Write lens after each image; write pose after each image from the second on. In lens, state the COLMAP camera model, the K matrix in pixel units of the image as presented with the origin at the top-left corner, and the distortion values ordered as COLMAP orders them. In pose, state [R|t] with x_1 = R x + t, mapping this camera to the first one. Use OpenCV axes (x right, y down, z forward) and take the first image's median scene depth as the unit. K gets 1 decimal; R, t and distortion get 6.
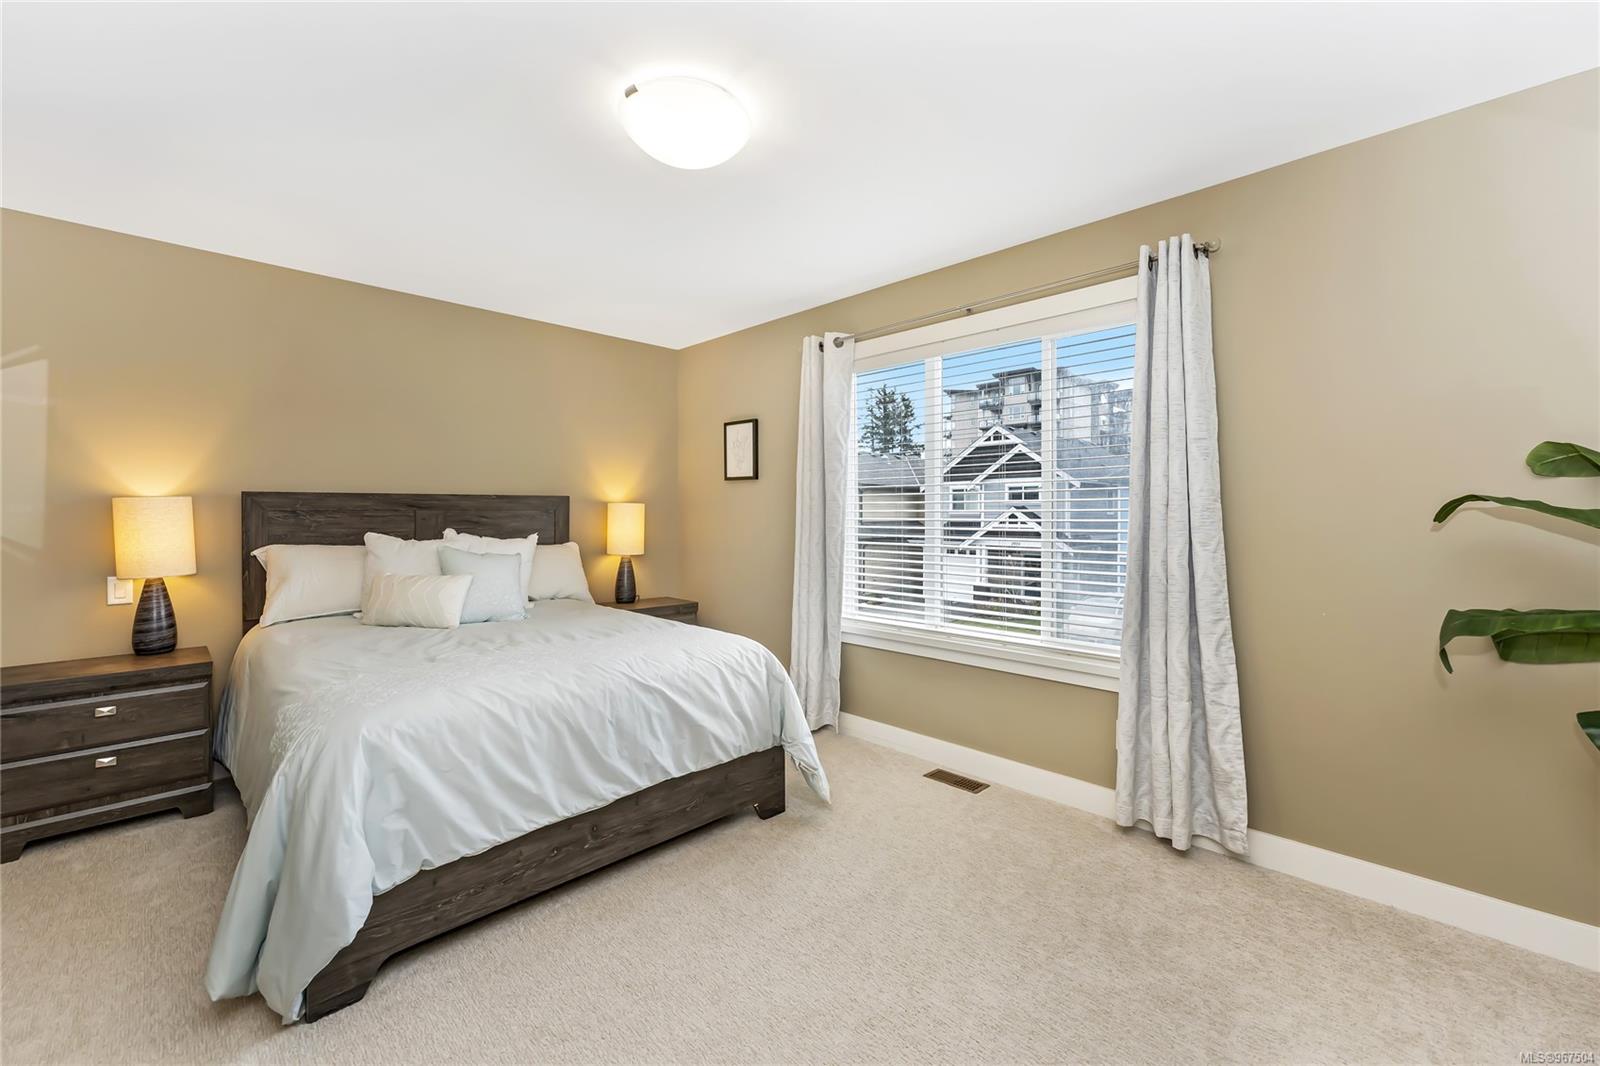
lens RADIAL K [[663.3, 0, 804.5], [0, 663.3, 510.4], [0, 0, 1]] dist [0.008362, -0.000073]
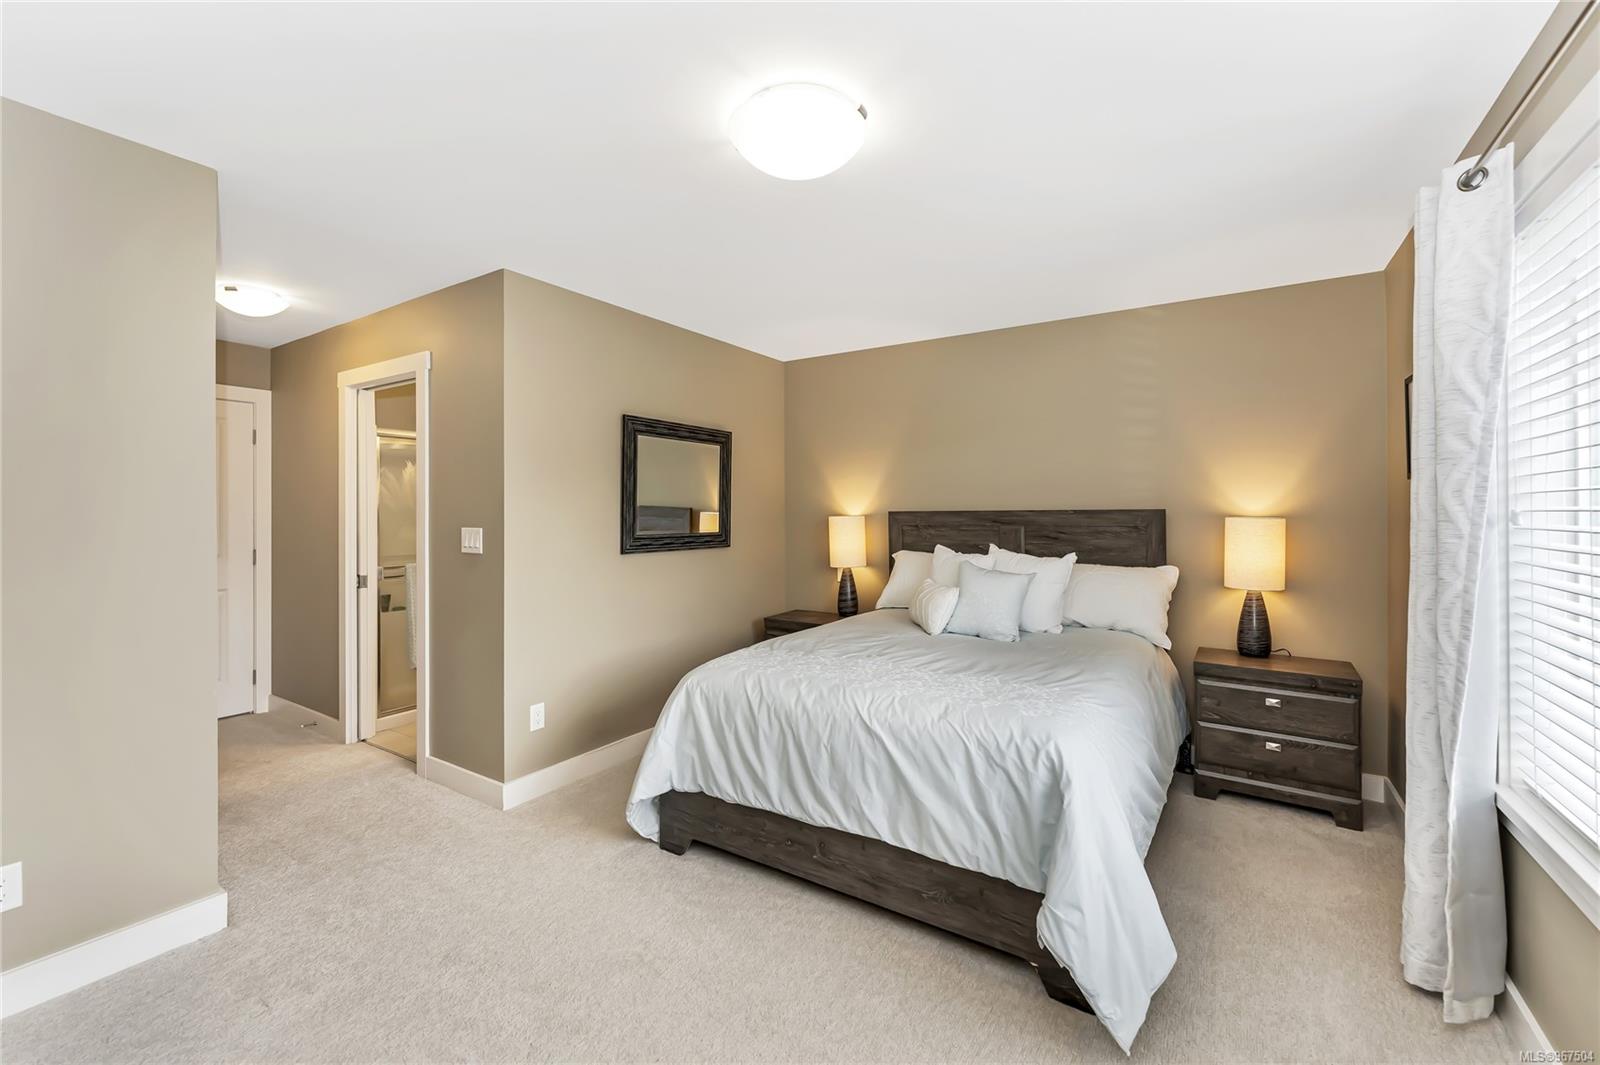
lens RADIAL K [[663.3, 0, 804.5], [0, 663.3, 509.9], [0, 0, 1]] dist [0.008362, -0.000073]
pose [[0.205908, -0.001693, -0.978570, 0.575073], [0.004530, 0.999989, -0.000777, -0.036083], [0.978561, -0.004272, 0.205914, 0.631378]]
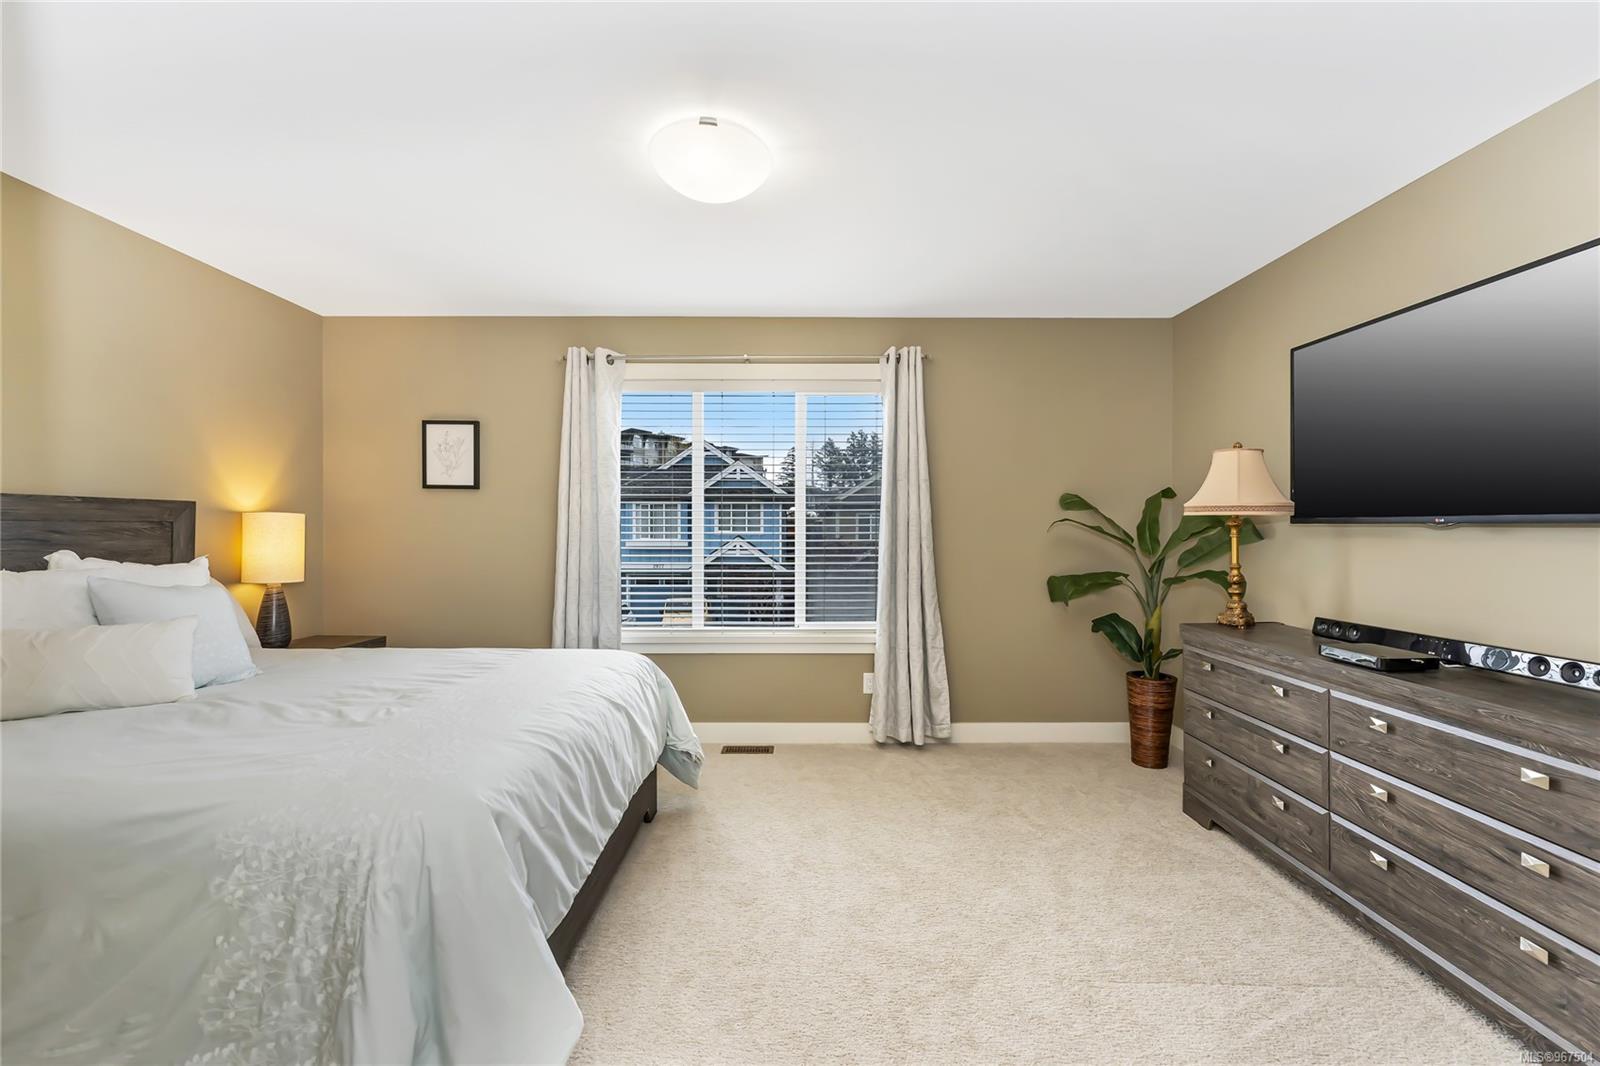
lens RADIAL K [[645.0, 0, 805.7], [0, 645.0, 529.6], [0, 0, 1]] dist [0.007677, -0.000015]
pose [[0.703009, 0.000678, 0.711180, -0.621795], [-0.004830, 0.999981, 0.003821, 0.003038], [-0.711164, -0.006121, 0.702999, 0.124329]]
